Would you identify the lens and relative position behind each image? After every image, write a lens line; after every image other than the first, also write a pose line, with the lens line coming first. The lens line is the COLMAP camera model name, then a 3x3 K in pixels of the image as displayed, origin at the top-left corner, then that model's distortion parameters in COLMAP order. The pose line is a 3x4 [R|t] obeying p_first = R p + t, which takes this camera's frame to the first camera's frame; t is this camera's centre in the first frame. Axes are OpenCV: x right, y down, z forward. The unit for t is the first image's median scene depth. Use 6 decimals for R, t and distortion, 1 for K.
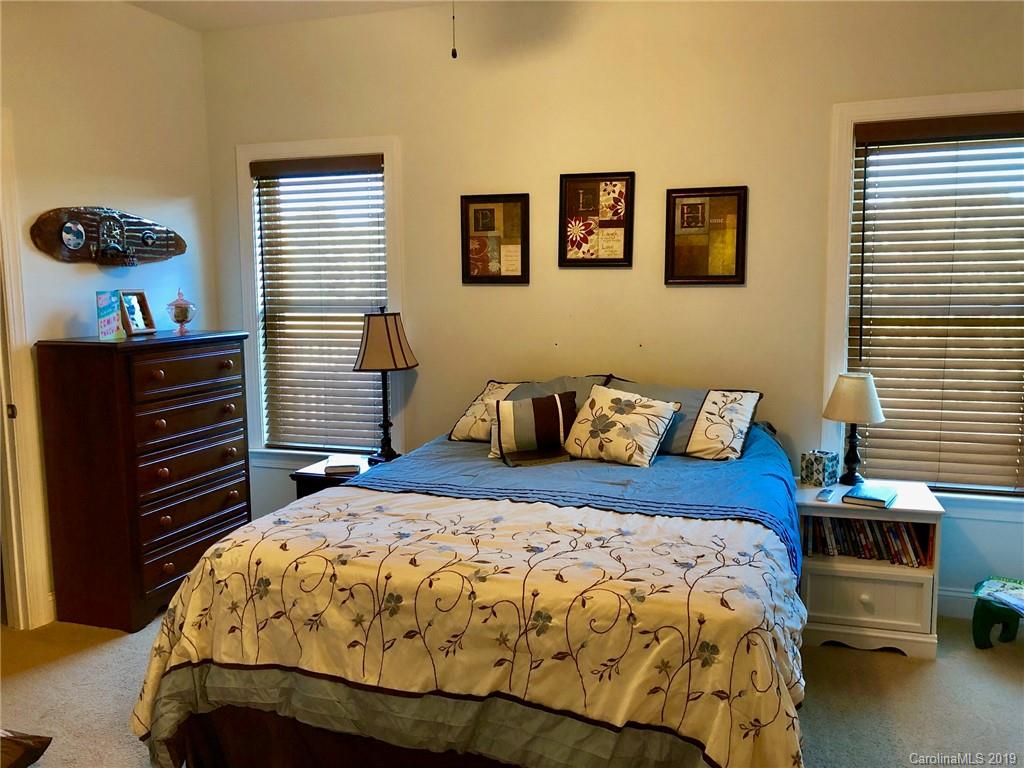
lens RADIAL K [[833.8, 0, 521.7], [0, 833.8, 392.0], [0, 0, 1]] dist [0.037805, -0.041913]
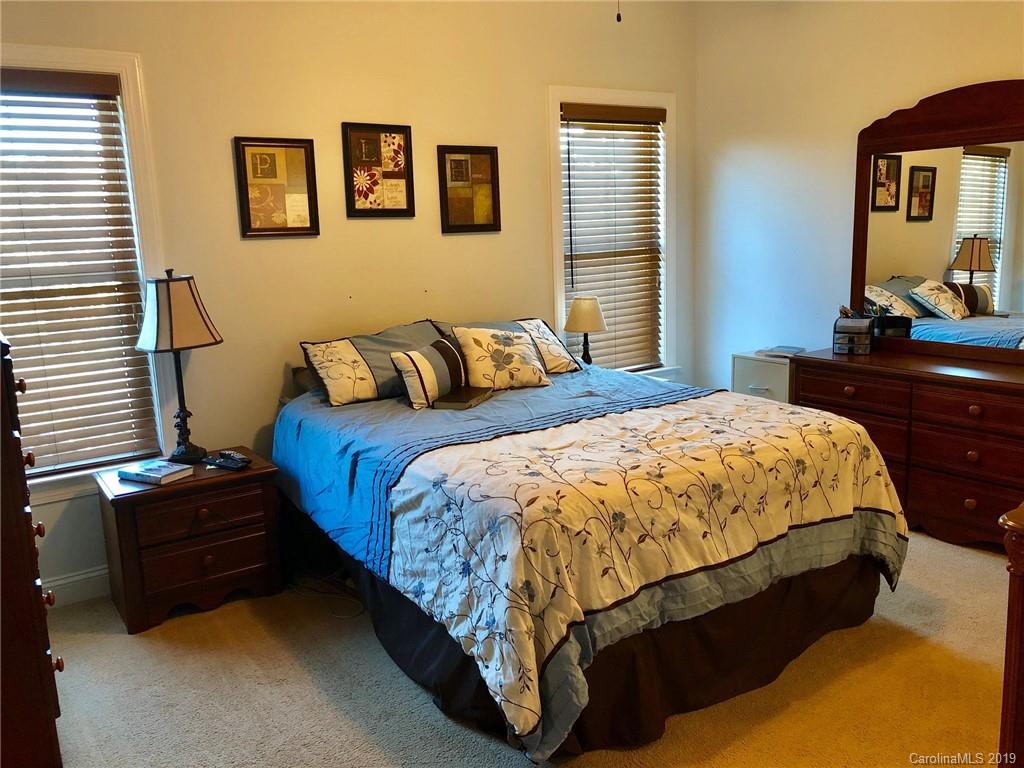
lens RADIAL K [[833.8, 0, 520.7], [0, 833.8, 378.3], [0, 0, 1]] dist [0.037805, -0.041913]
pose [[0.591747, -0.158755, 0.790337, -0.660973], [0.136559, 0.985988, 0.095809, -0.031185], [-0.794472, 0.051233, 0.605135, 0.263887]]
